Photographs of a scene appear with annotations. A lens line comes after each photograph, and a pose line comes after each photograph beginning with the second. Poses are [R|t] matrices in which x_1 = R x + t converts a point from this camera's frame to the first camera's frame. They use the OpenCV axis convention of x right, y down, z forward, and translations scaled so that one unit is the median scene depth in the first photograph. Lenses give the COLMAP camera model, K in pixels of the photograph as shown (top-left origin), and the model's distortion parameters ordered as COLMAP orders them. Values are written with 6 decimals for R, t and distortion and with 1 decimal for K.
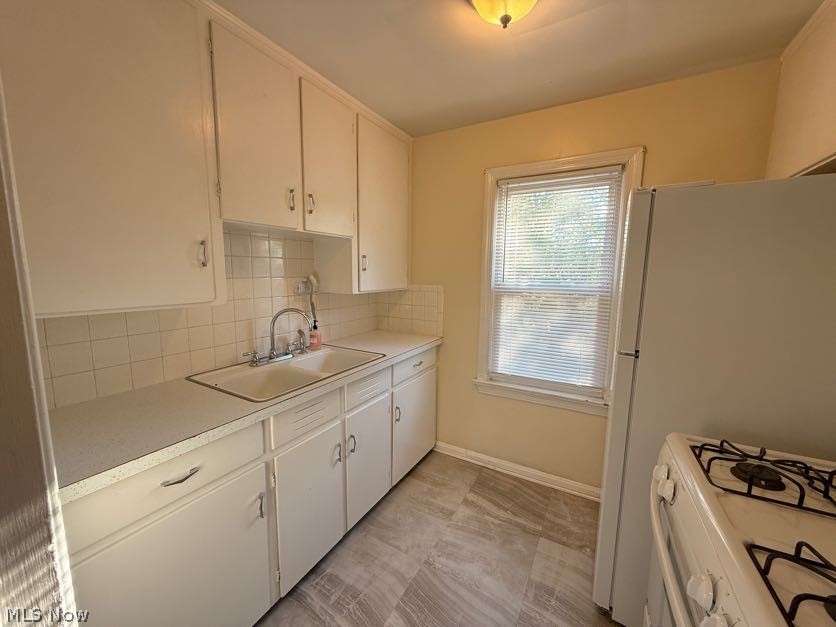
lens RADIAL K [[332.7, 0, 415.7], [0, 332.7, 312.8], [0, 0, 1]] dist [-0.000121, 0.000098]
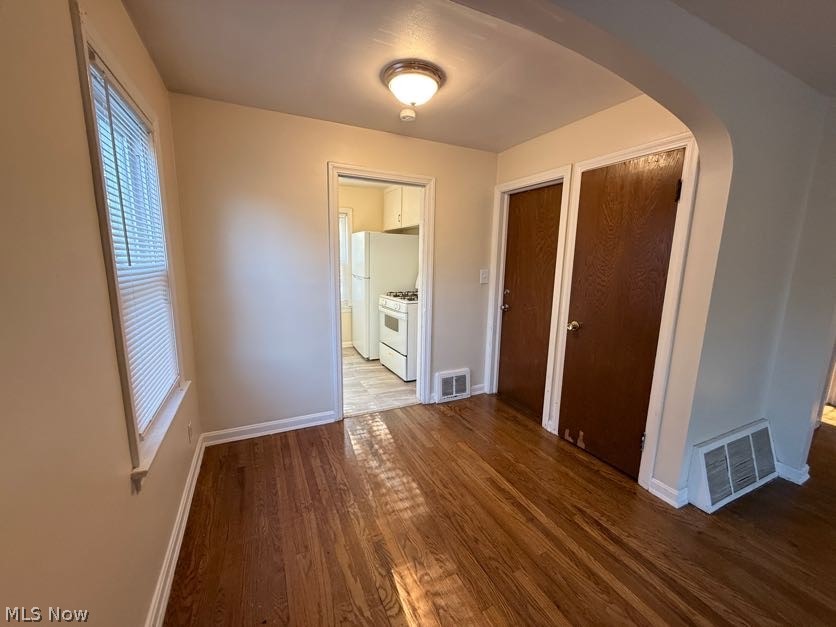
lens RADIAL K [[332.7, 0, 415.7], [0, 332.7, 312.8], [0, 0, 1]] dist [-0.000121, 0.000098]
pose [[0.563434, -0.133378, 0.815324, -1.241749], [0.096250, 0.990759, 0.095564, 0.127519], [-0.820535, 0.024631, 0.571065, -0.884961]]
